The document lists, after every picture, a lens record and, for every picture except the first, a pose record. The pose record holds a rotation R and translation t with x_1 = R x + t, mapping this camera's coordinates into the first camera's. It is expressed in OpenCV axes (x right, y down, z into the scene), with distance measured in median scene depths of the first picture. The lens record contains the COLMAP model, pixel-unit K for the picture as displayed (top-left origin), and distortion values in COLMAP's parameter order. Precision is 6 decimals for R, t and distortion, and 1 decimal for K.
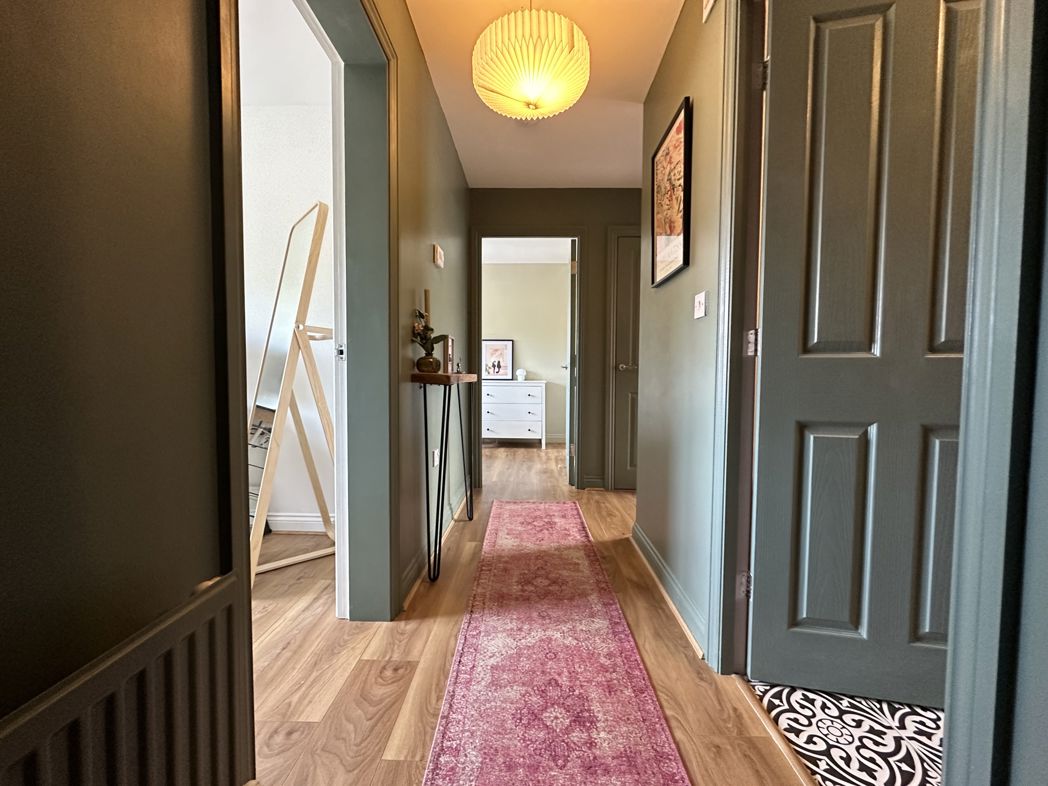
lens RADIAL K [[421.2, 0, 522.3], [0, 421.2, 393.6], [0, 0, 1]] dist [-0.006670, 0.000554]
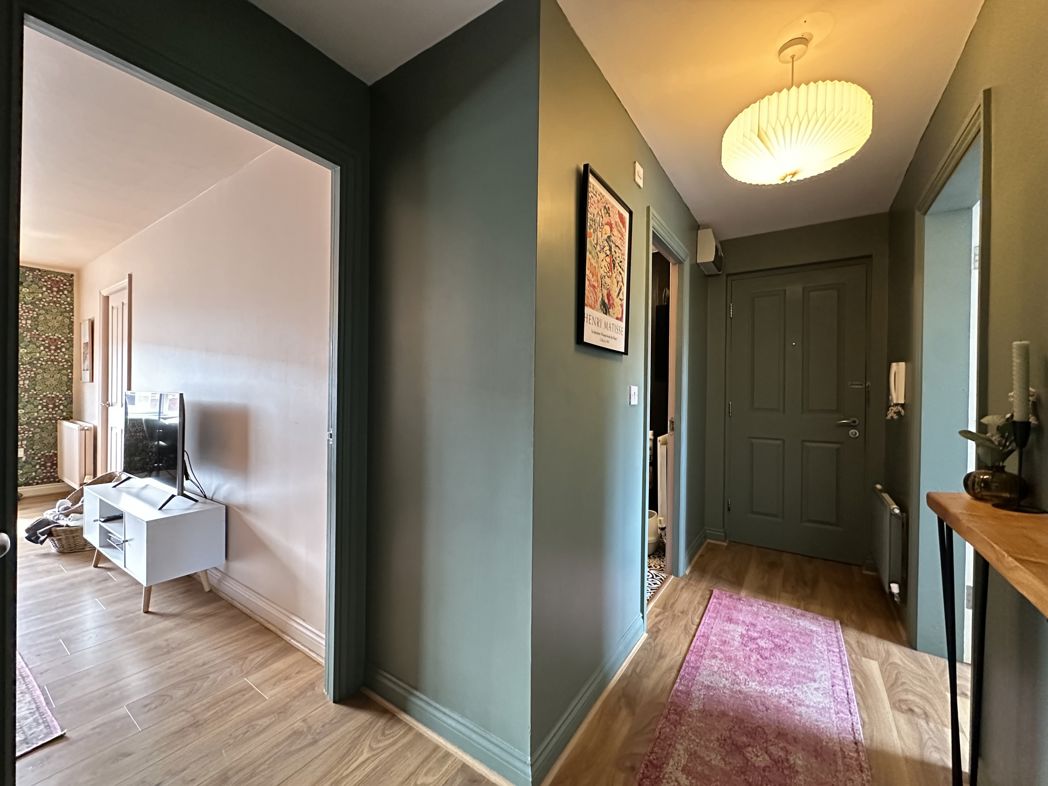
lens RADIAL K [[421.2, 0, 524.5], [0, 421.2, 390.2], [0, 0, 1]] dist [-0.006670, 0.000554]
pose [[-0.845764, -0.015237, 0.533339, 0.010620], [0.006176, 0.999246, 0.038343, -0.277217], [-0.533521, 0.035723, -0.845032, 2.297215]]
